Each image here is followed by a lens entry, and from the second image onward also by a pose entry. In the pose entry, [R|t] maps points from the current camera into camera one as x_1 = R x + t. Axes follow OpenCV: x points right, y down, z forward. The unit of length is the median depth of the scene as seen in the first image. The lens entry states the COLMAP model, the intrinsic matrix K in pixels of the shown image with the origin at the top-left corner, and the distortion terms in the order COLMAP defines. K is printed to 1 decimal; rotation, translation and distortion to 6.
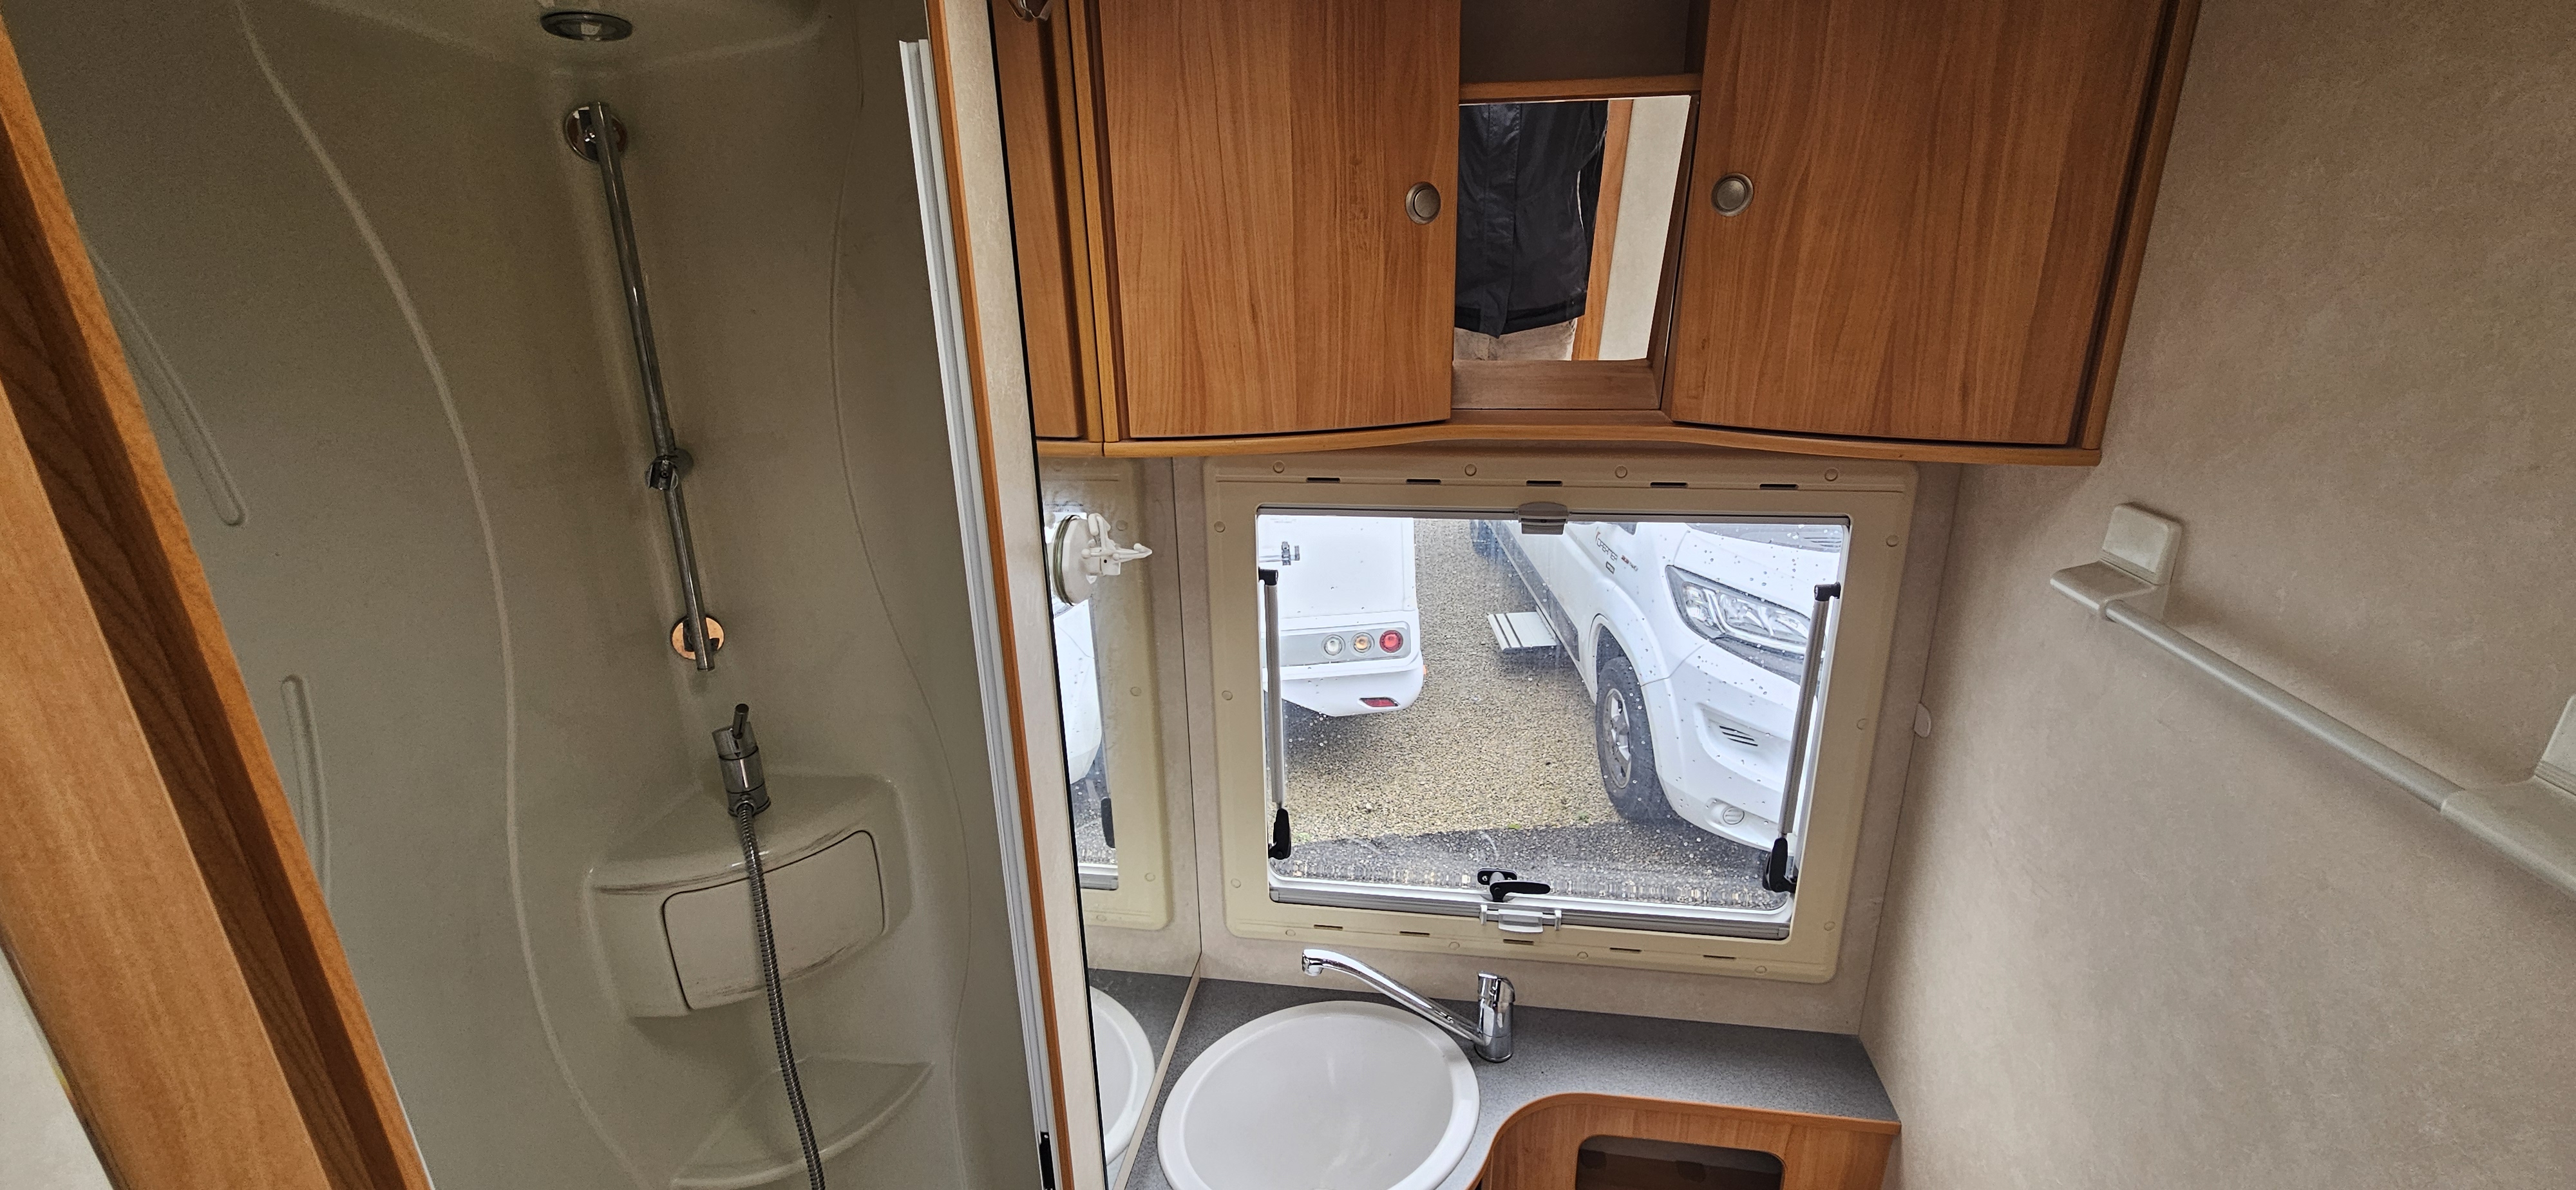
lens RADIAL K [[1059.9, 0, 1294.6], [0, 1059.9, 593.2], [0, 0, 1]] dist [0.002023, -0.000028]
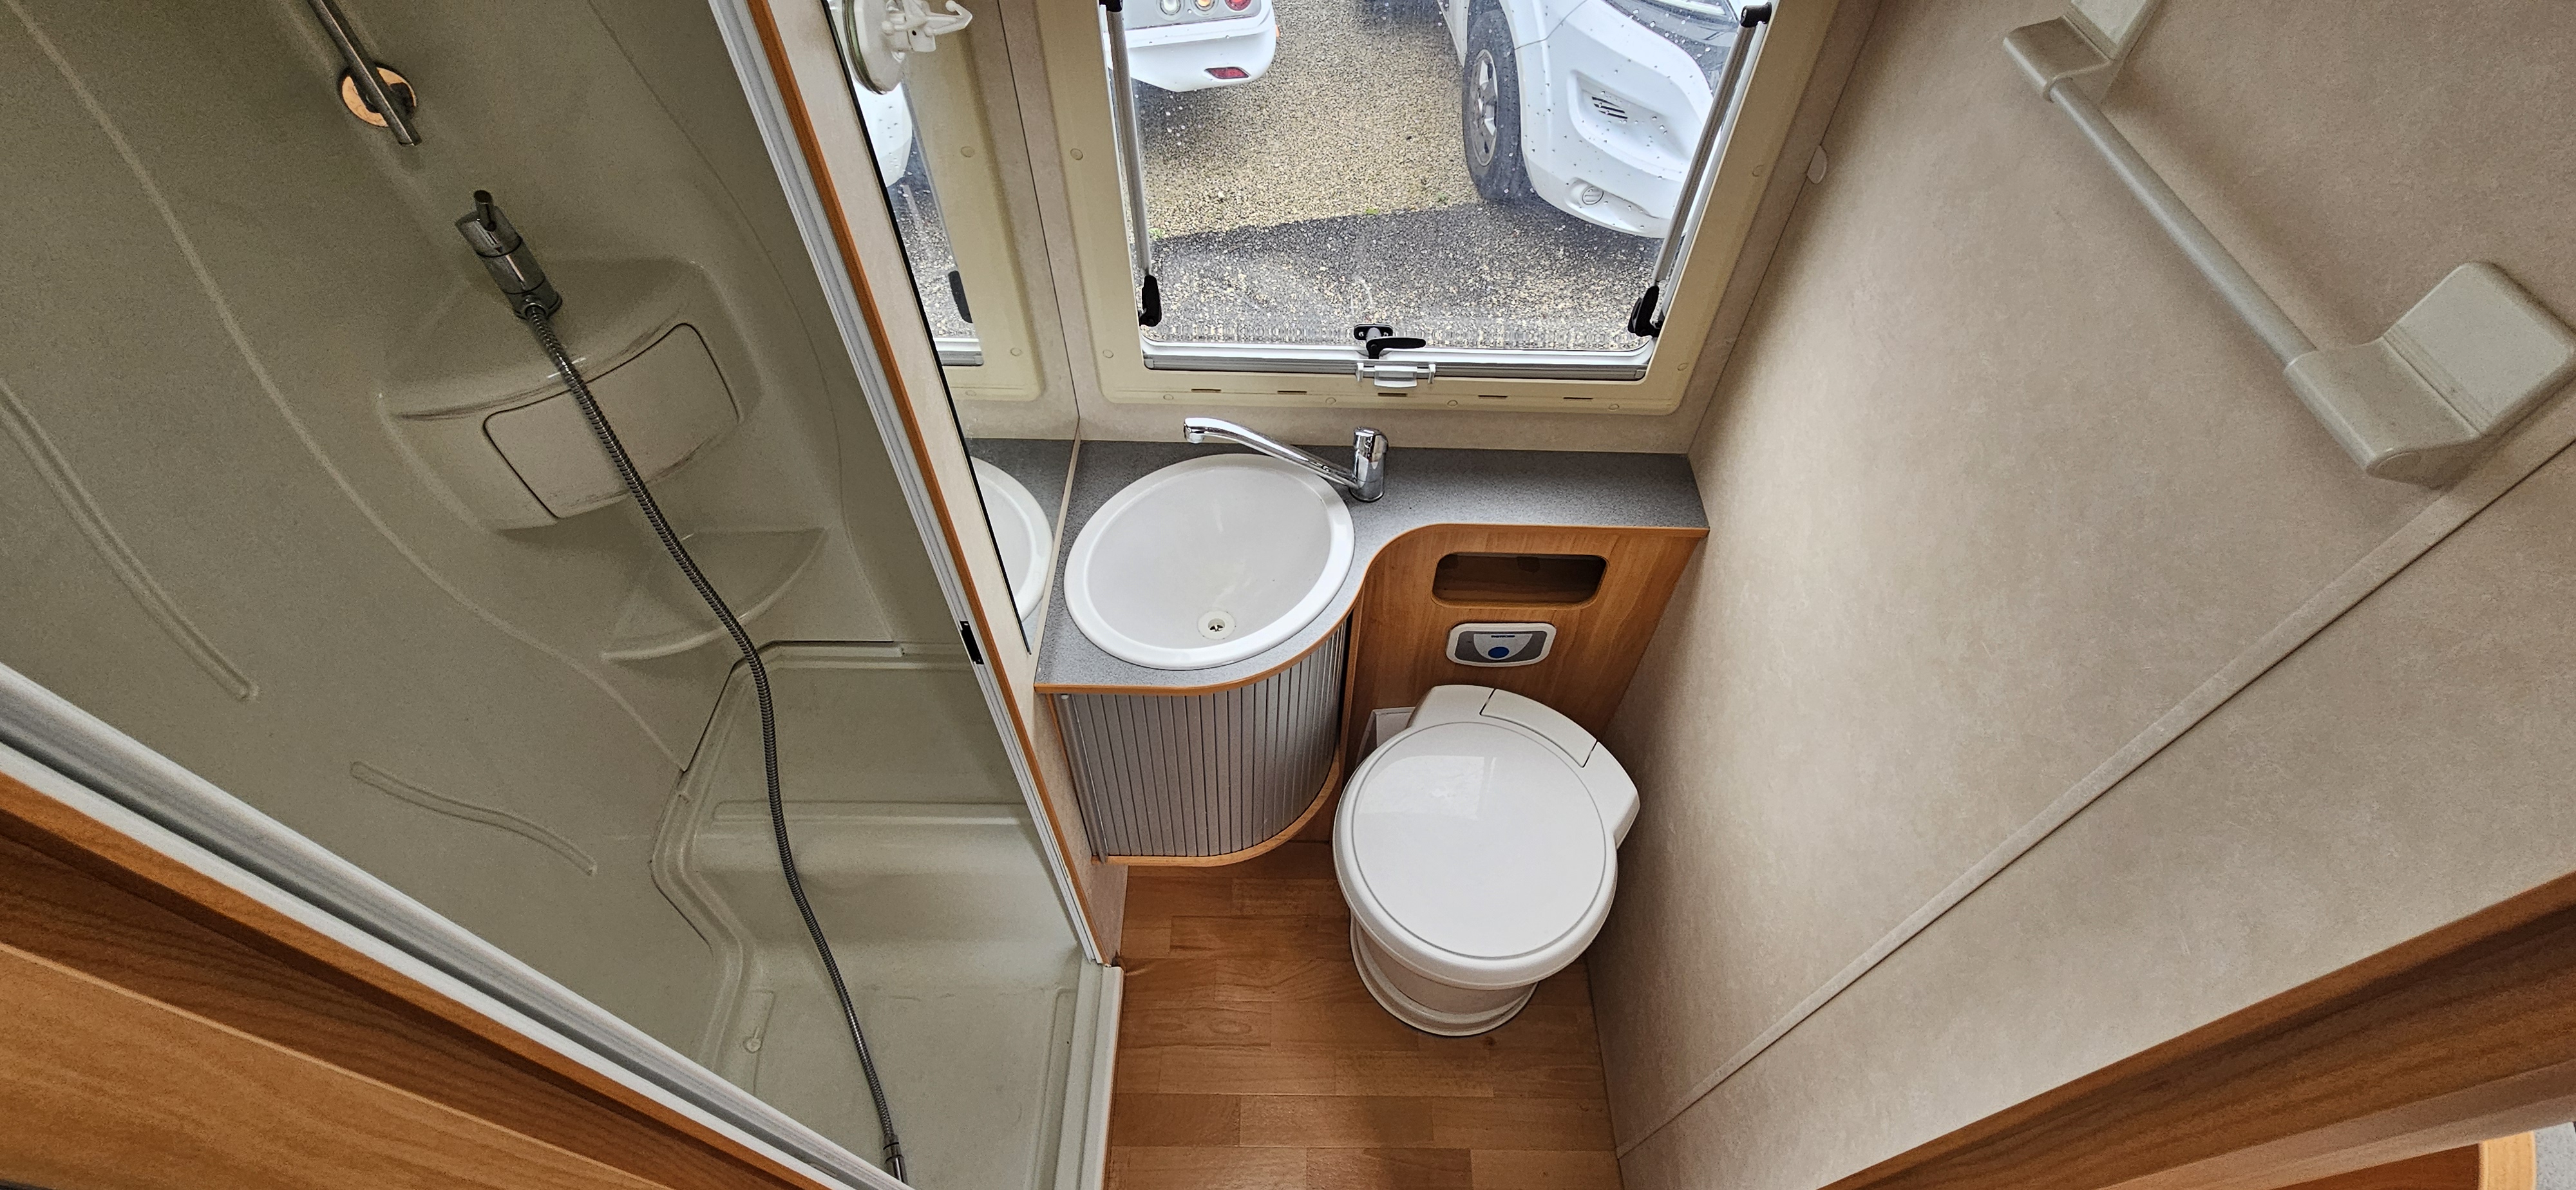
lens RADIAL K [[1063.3, 0, 1296.3], [0, 1063.3, 593.8], [0, 0, 1]] dist [-0.000774, 0.000264]
pose [[0.989077, -0.089536, 0.117094, -0.019077], [0.009763, 0.832430, 0.554045, -0.081609], [-0.147079, -0.546850, 0.824211, 0.056402]]
